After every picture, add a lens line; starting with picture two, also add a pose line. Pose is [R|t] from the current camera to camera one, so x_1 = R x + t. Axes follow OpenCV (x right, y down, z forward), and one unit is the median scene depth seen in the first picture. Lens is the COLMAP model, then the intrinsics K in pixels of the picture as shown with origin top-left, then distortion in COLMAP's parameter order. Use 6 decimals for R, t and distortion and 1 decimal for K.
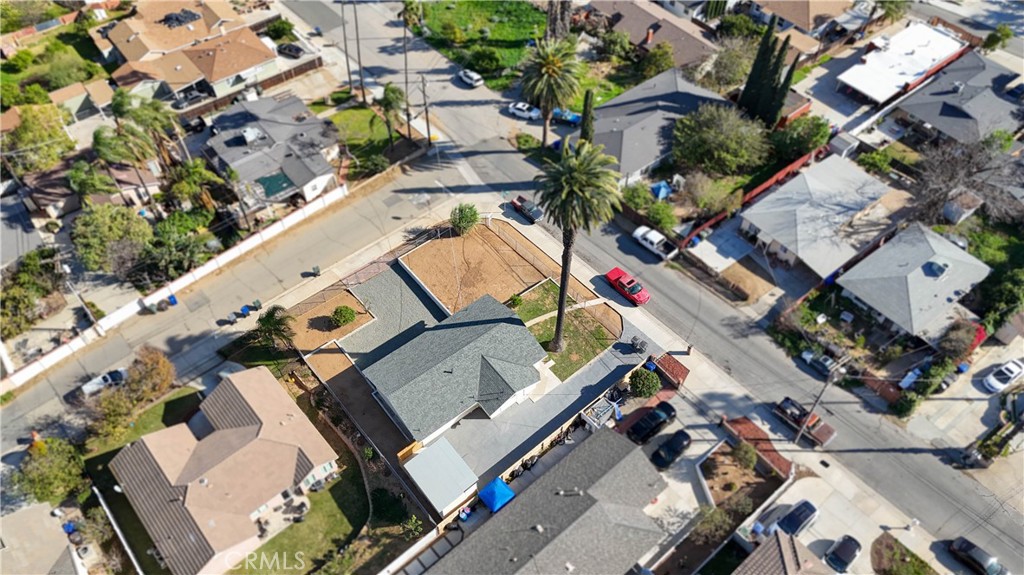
lens RADIAL K [[733.8, 0, 512.0], [0, 733.8, 287.5], [0, 0, 1]] dist [0.063478, -0.054927]
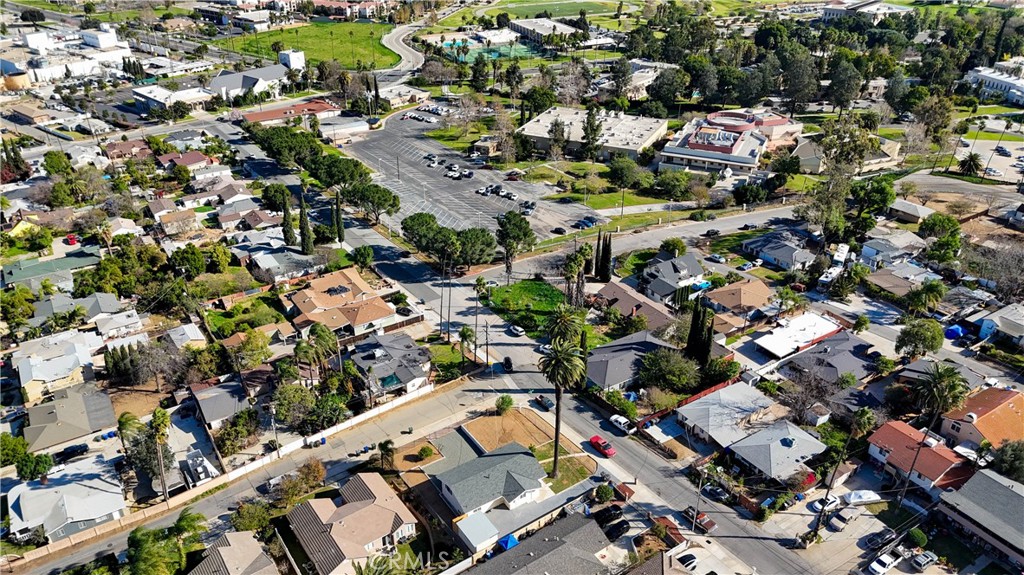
lens RADIAL K [[733.8, 0, 512.0], [0, 733.8, 287.5], [0, 0, 1]] dist [0.063478, -0.054927]
pose [[0.995406, 0.043215, -0.085435, 0.074447], [-0.073110, 0.919253, -0.386820, 0.280899], [0.061820, 0.391289, 0.918189, -0.552562]]
